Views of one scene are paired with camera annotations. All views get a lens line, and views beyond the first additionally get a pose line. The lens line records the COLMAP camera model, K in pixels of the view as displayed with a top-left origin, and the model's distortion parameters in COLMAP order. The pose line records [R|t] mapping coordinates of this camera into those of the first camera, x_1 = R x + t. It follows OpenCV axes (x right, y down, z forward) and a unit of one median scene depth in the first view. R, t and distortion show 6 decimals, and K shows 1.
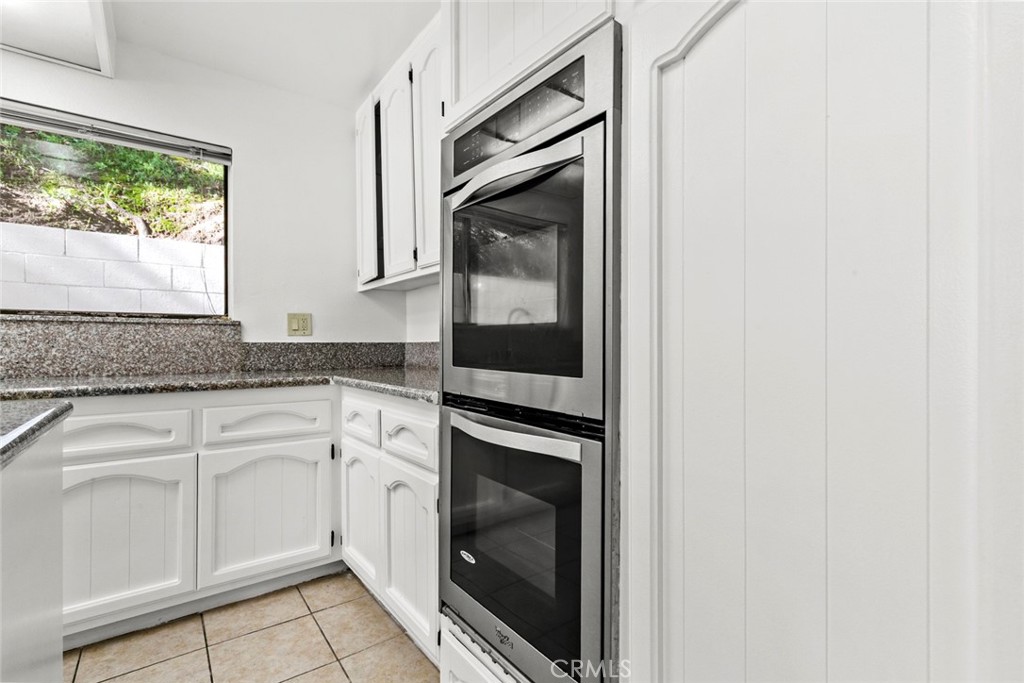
lens RADIAL K [[462.8, 0, 518.0], [0, 462.8, 350.6], [0, 0, 1]] dist [-0.000314, 0.002406]
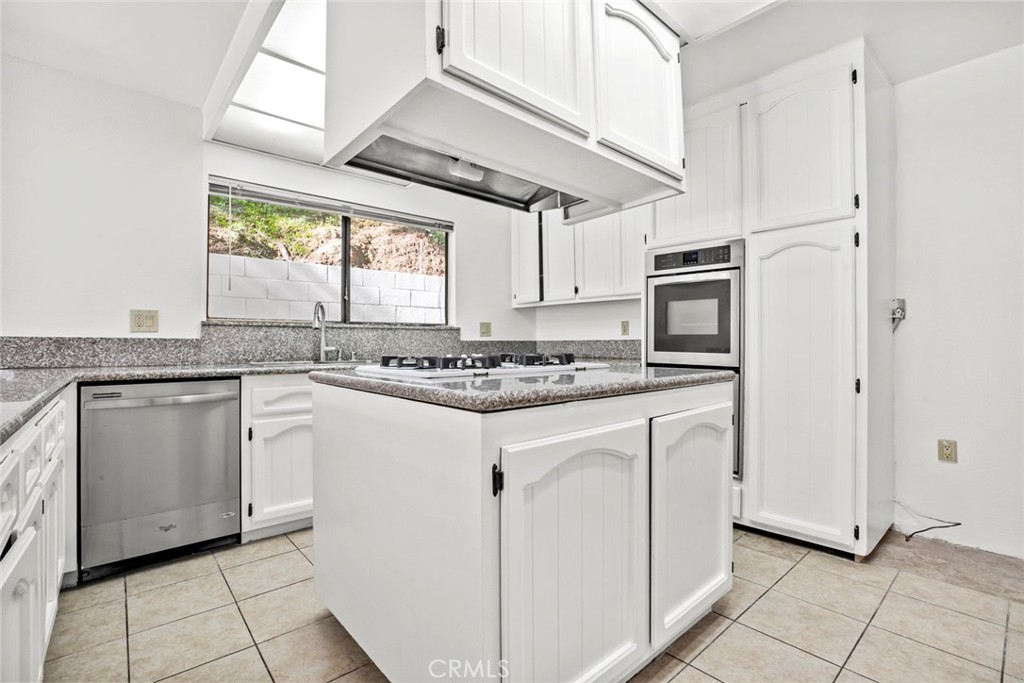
lens RADIAL K [[462.8, 0, 519.0], [0, 462.8, 342.3], [0, 0, 1]] dist [-0.000314, 0.002406]
pose [[0.997543, 0.000880, 0.070050, -0.459016], [0.000024, 0.999917, -0.012917, 0.009180], [-0.070056, 0.012887, 0.997460, -0.602253]]
